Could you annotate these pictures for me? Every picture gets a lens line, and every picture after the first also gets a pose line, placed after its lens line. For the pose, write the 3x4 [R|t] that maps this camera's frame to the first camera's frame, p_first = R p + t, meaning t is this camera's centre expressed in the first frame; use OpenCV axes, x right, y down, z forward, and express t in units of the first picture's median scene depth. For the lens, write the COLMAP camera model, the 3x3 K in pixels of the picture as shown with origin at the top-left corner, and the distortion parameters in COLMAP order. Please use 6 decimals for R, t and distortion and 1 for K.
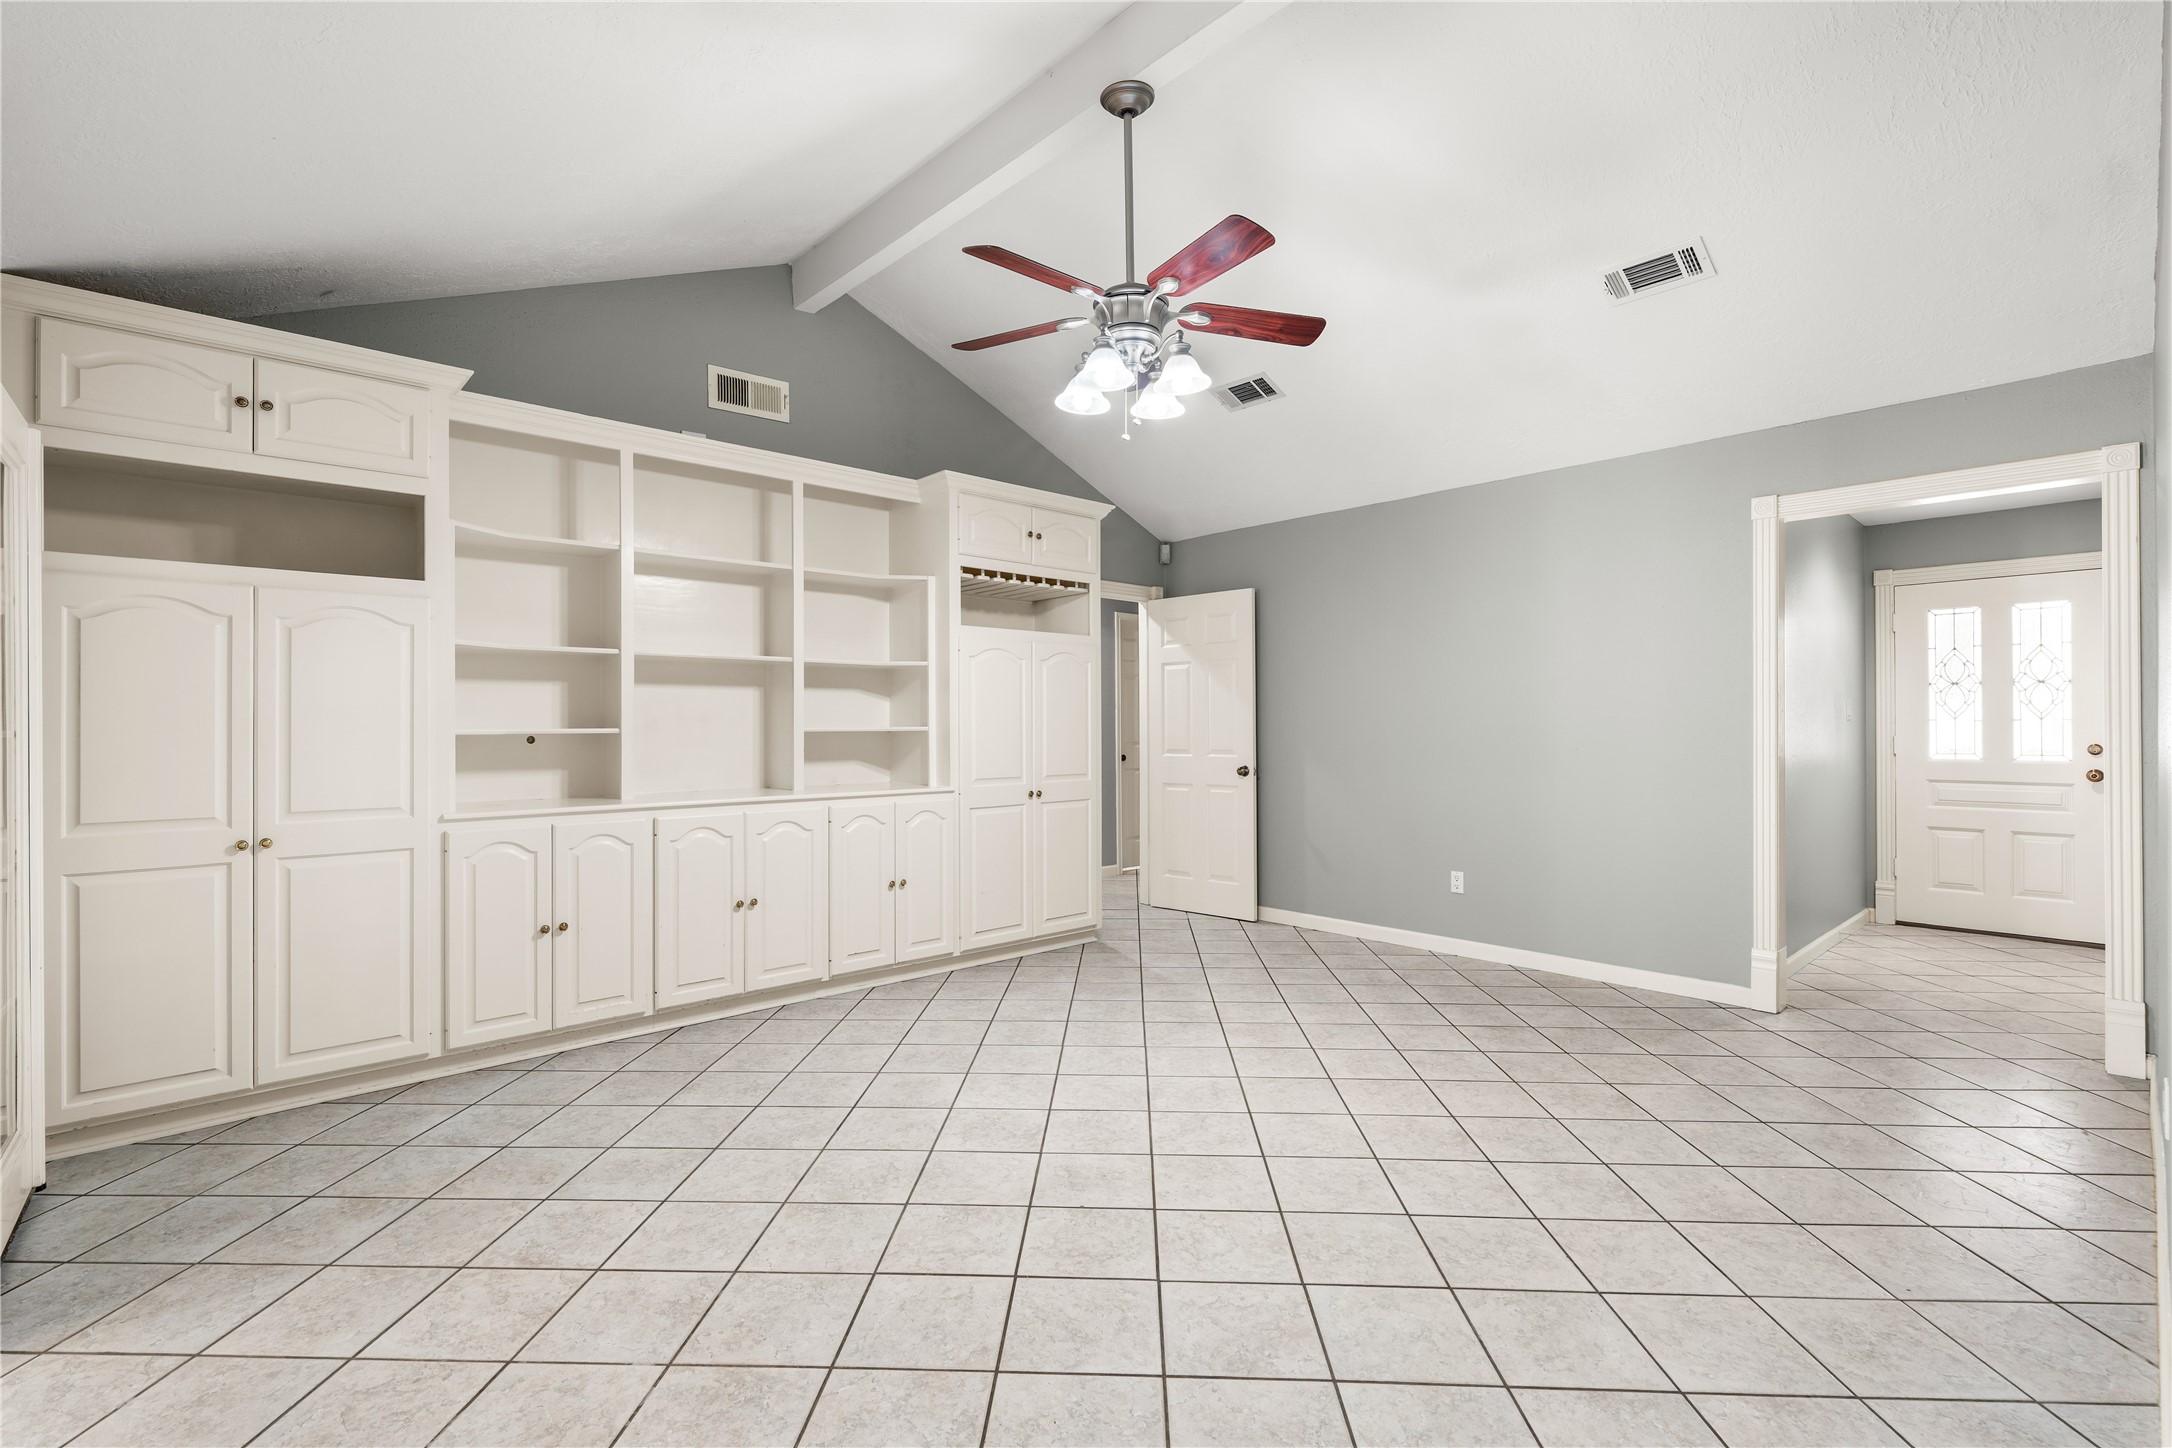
lens RADIAL K [[976.1, 0, 1087.2], [0, 976.1, 723.9], [0, 0, 1]] dist [-0.007485, 0.002913]
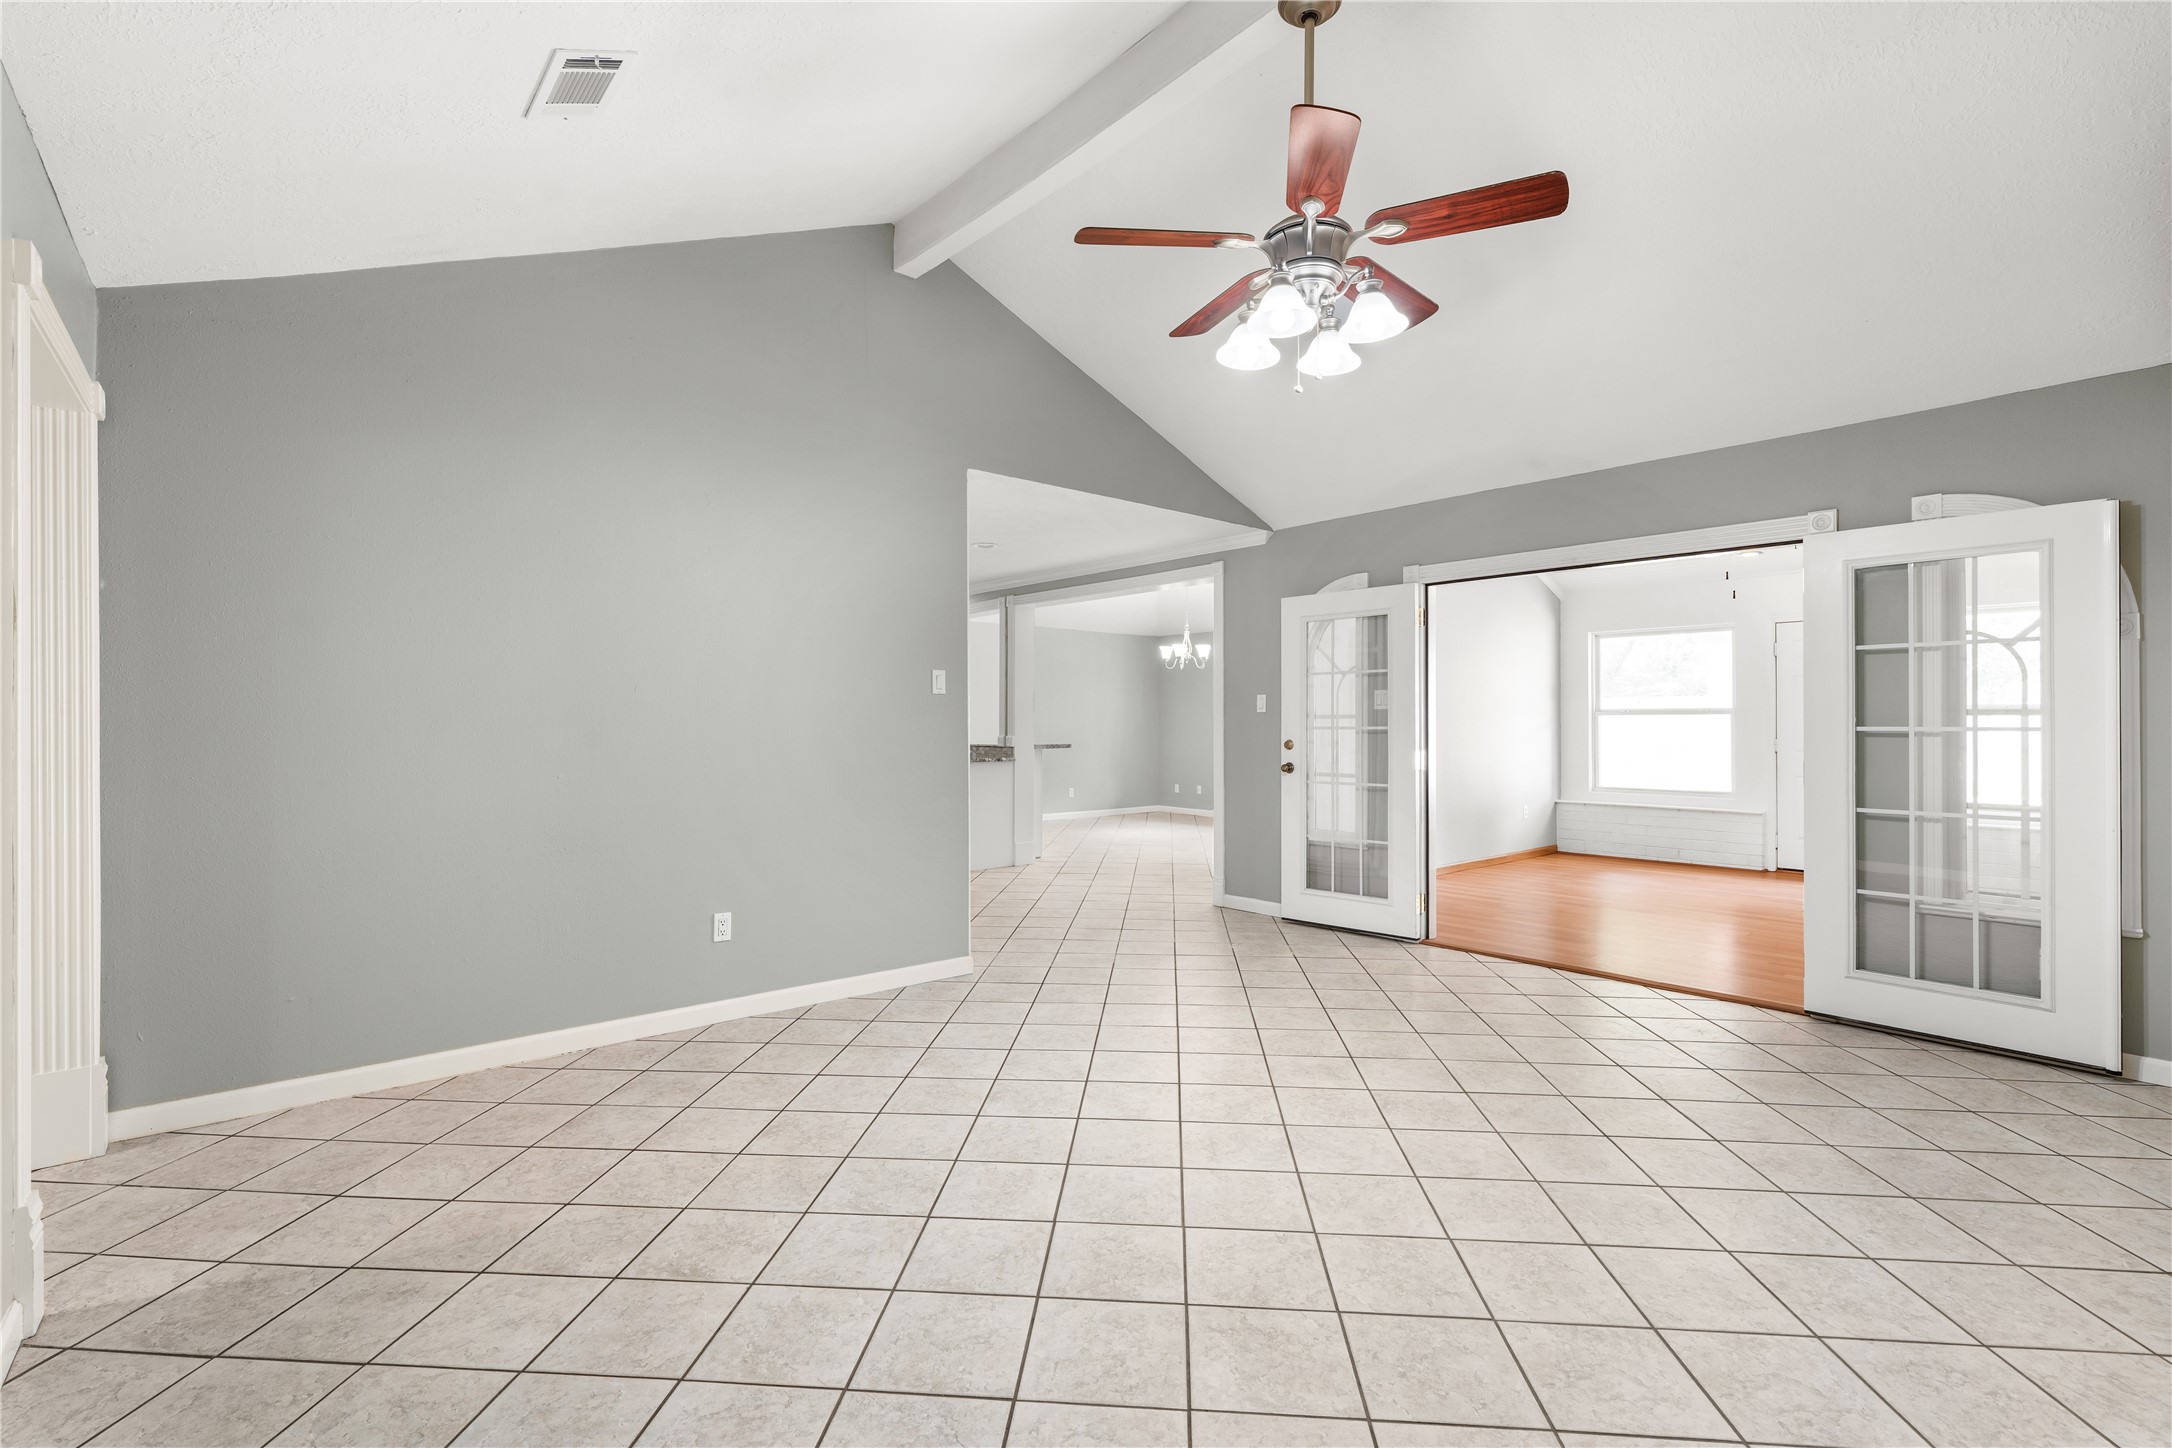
lens RADIAL K [[976.1, 0, 1086.9], [0, 976.1, 722.6], [0, 0, 1]] dist [-0.007485, 0.002913]
pose [[-0.999077, 0.001163, 0.042948, 0.160654], [0.000938, 0.999986, -0.005252, 0.003016], [-0.042954, -0.005207, -0.999063, 1.462558]]
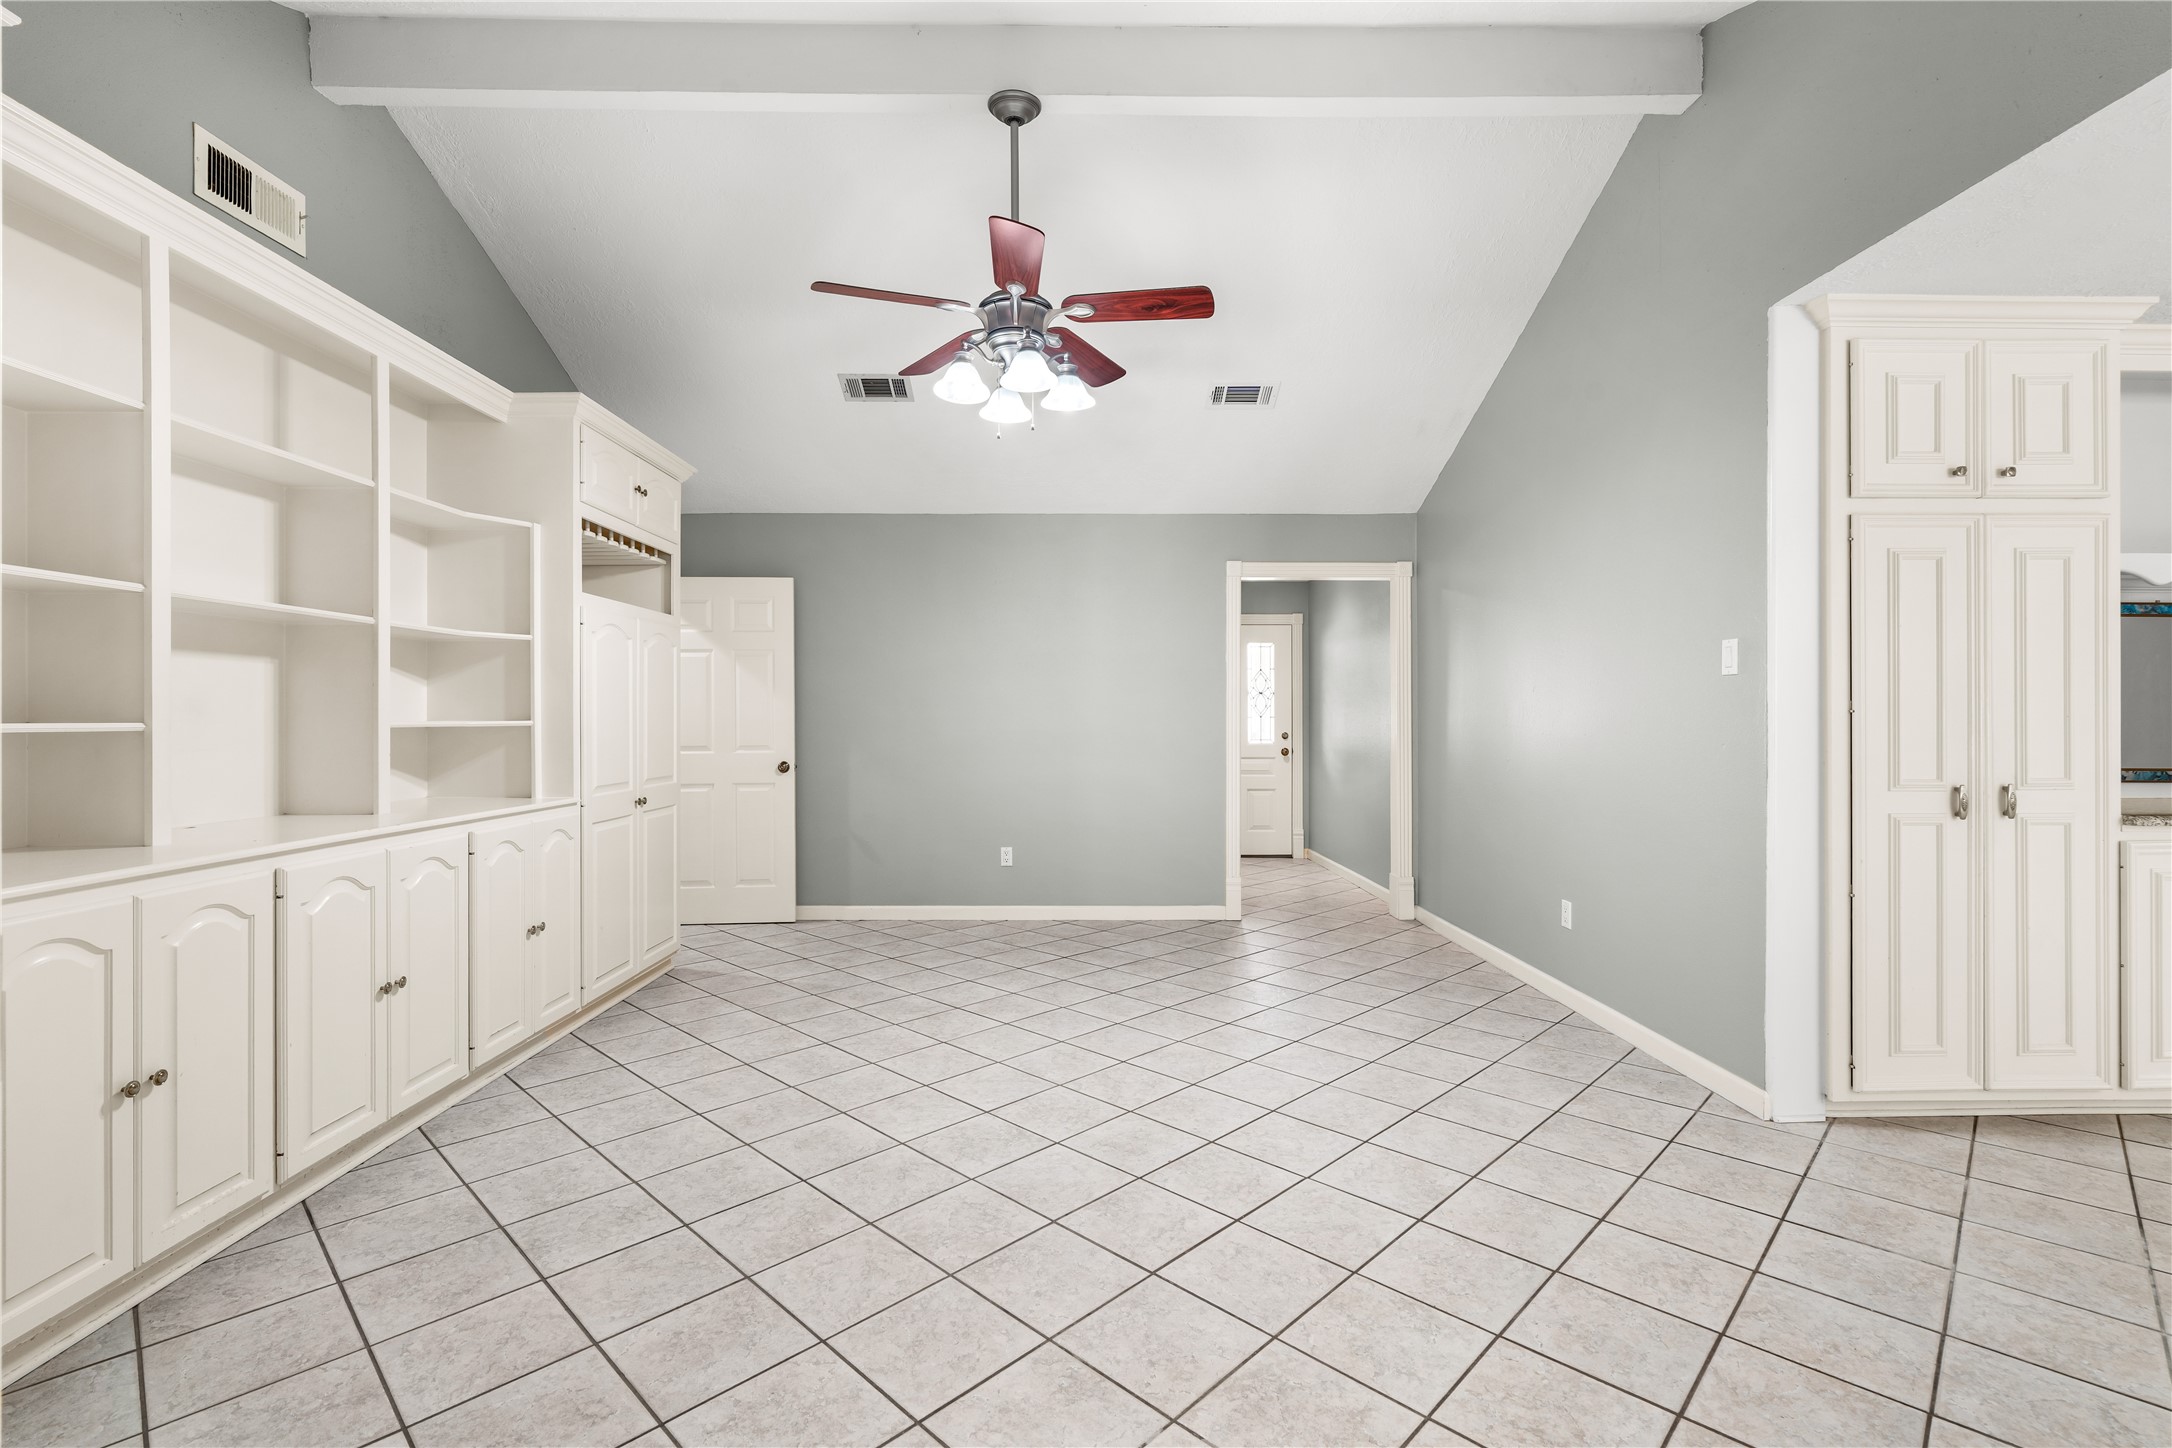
lens RADIAL K [[976.1, 0, 1085.4], [0, 976.1, 718.8], [0, 0, 1]] dist [-0.007485, 0.002913]
pose [[0.668662, 0.002736, 0.743562, -0.522311], [-0.003582, 0.999993, -0.000459, 0.000347], [-0.743558, -0.002357, 0.668667, 0.202438]]
